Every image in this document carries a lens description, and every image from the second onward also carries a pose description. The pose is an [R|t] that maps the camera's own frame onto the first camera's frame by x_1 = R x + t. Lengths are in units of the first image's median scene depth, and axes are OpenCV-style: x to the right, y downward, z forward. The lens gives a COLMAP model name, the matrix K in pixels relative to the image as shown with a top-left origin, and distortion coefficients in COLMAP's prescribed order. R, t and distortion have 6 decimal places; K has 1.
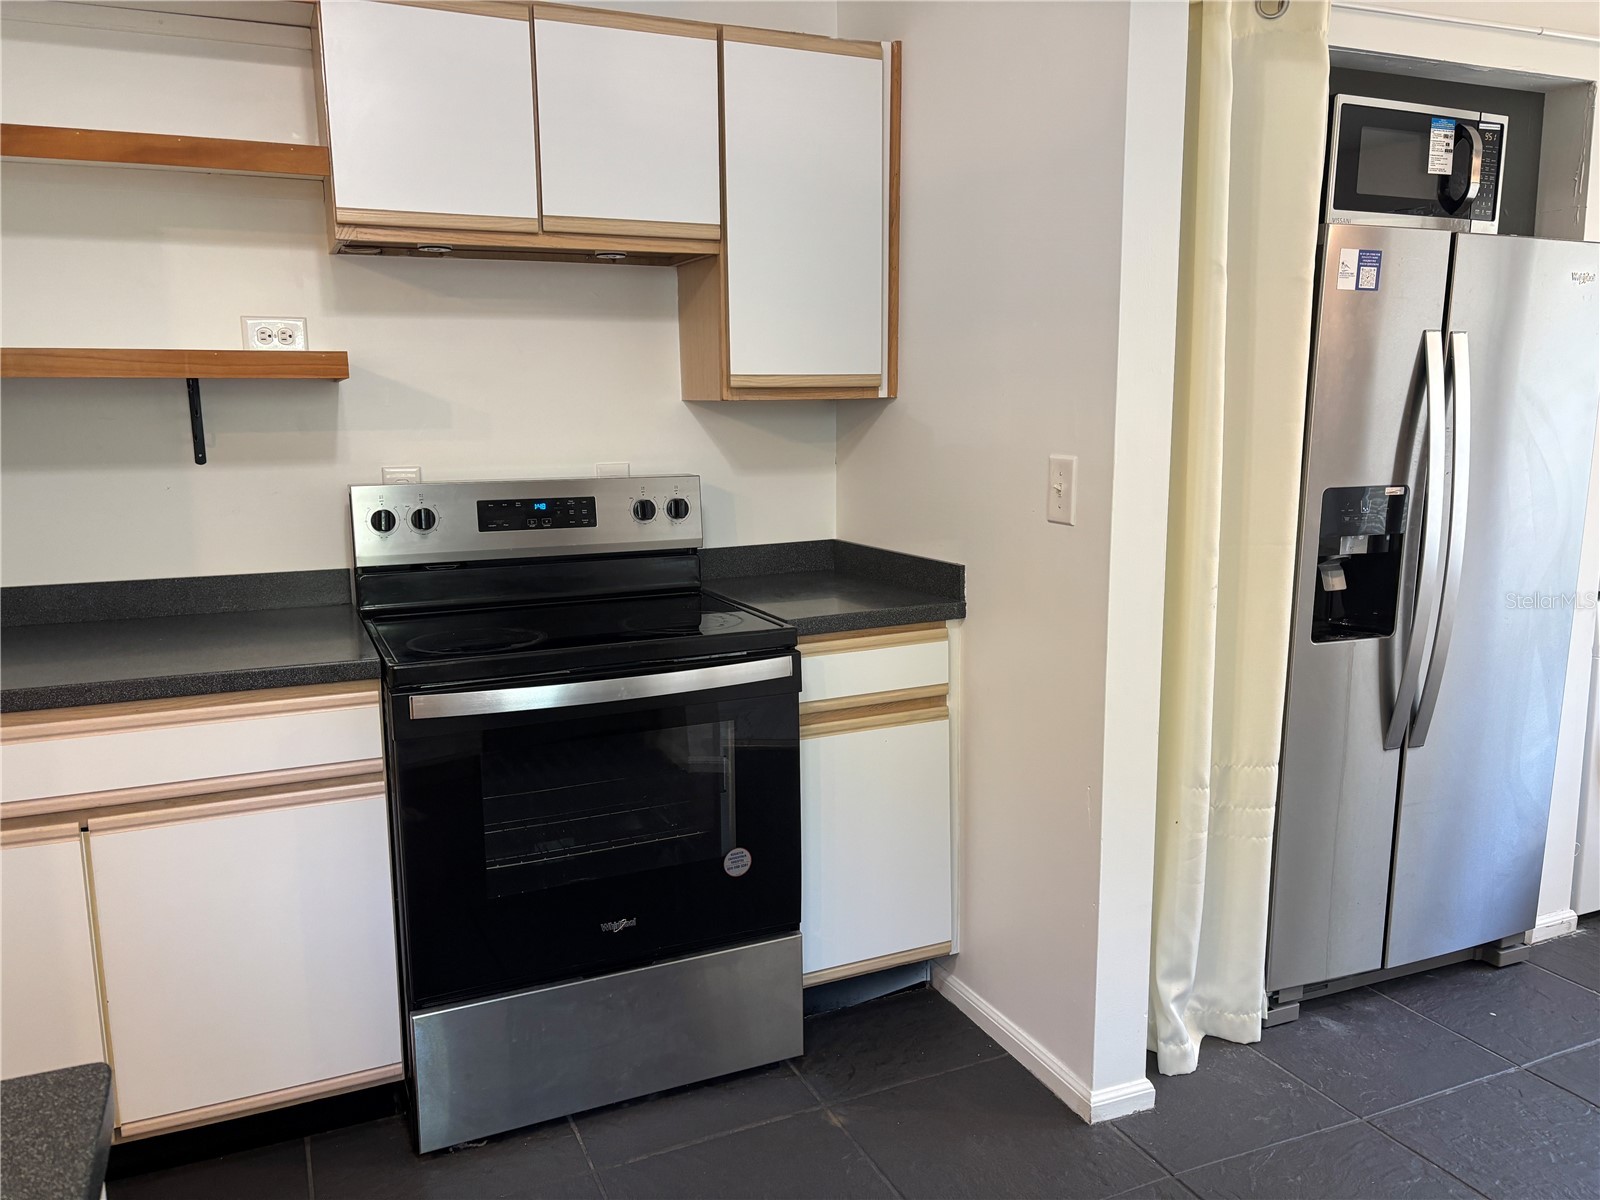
lens RADIAL K [[1177.7, 0, 800.0], [0, 1177.7, 600.0], [0, 0, 1]] dist [0.012378, -0.002714]
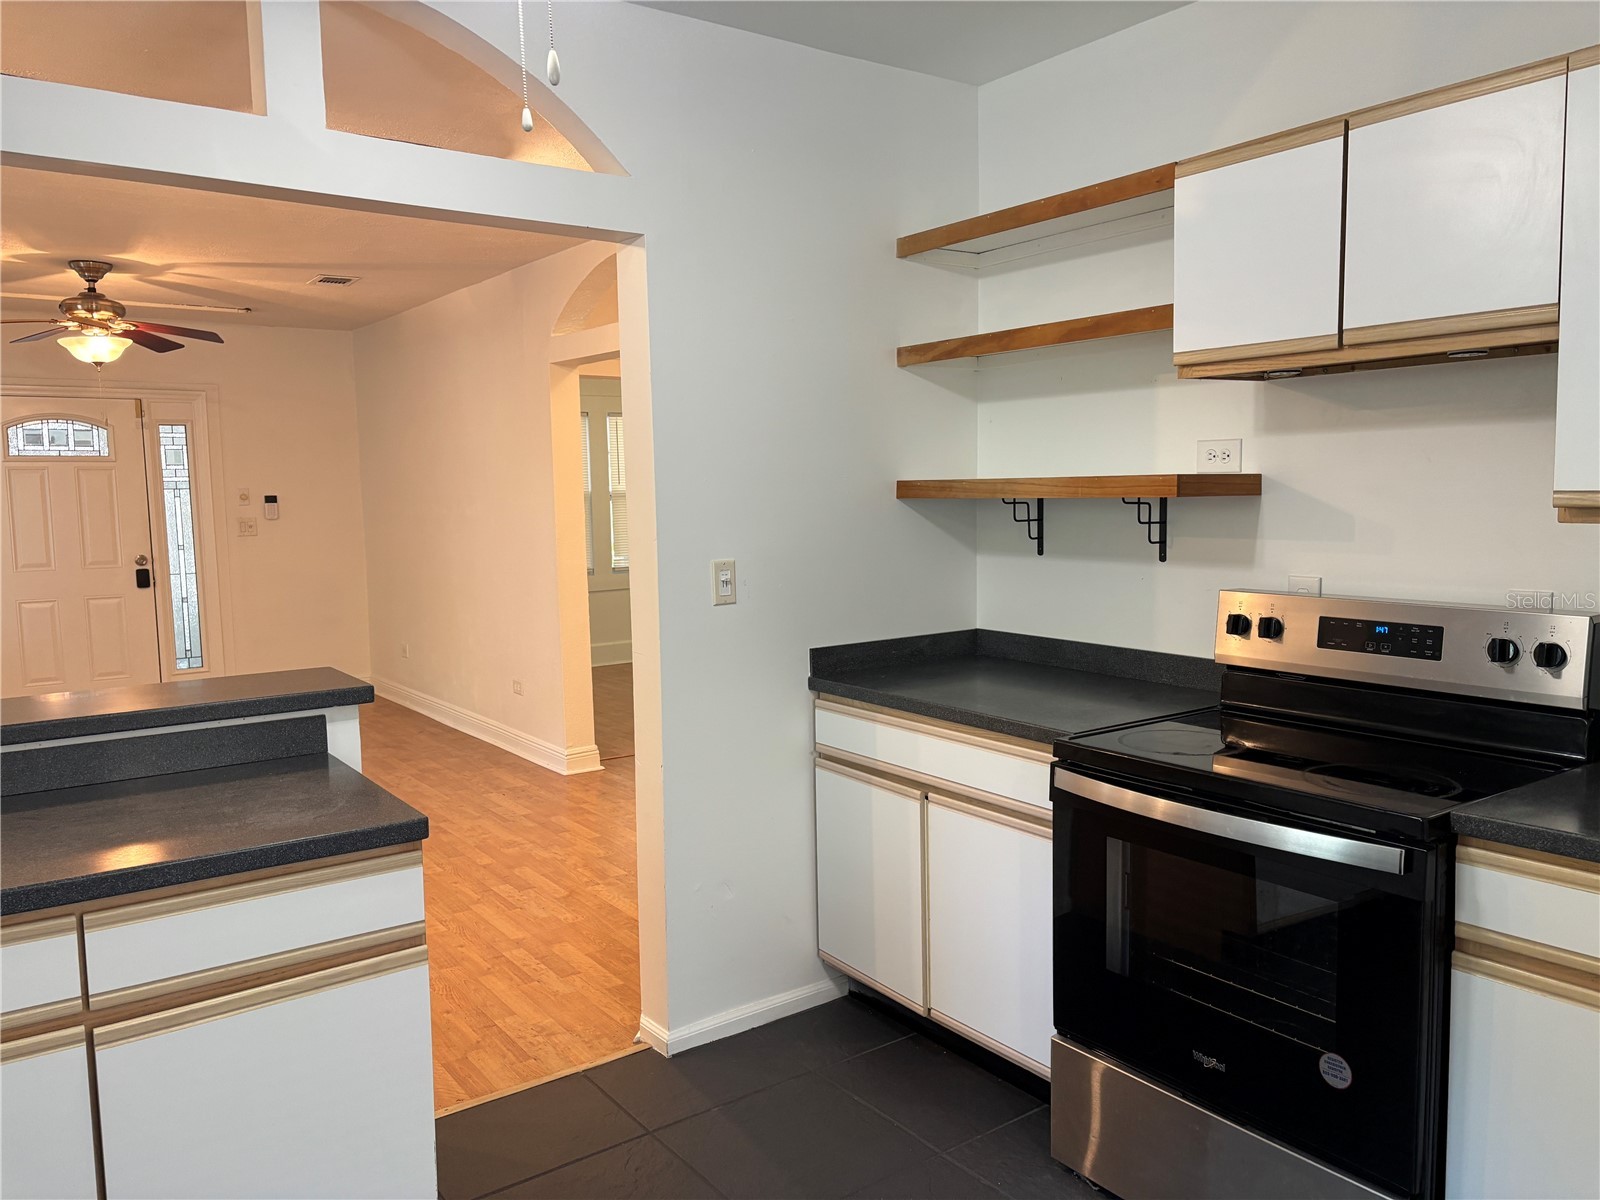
lens RADIAL K [[1167.1, 0, 800.0], [0, 1167.1, 600.0], [0, 0, 1]] dist [0.052380, 0.001857]
pose [[0.207827, 0.098435, -0.973200, 0.607038], [-0.143488, 0.987229, 0.069212, -0.104921], [0.967584, 0.125258, 0.219297, 0.363778]]
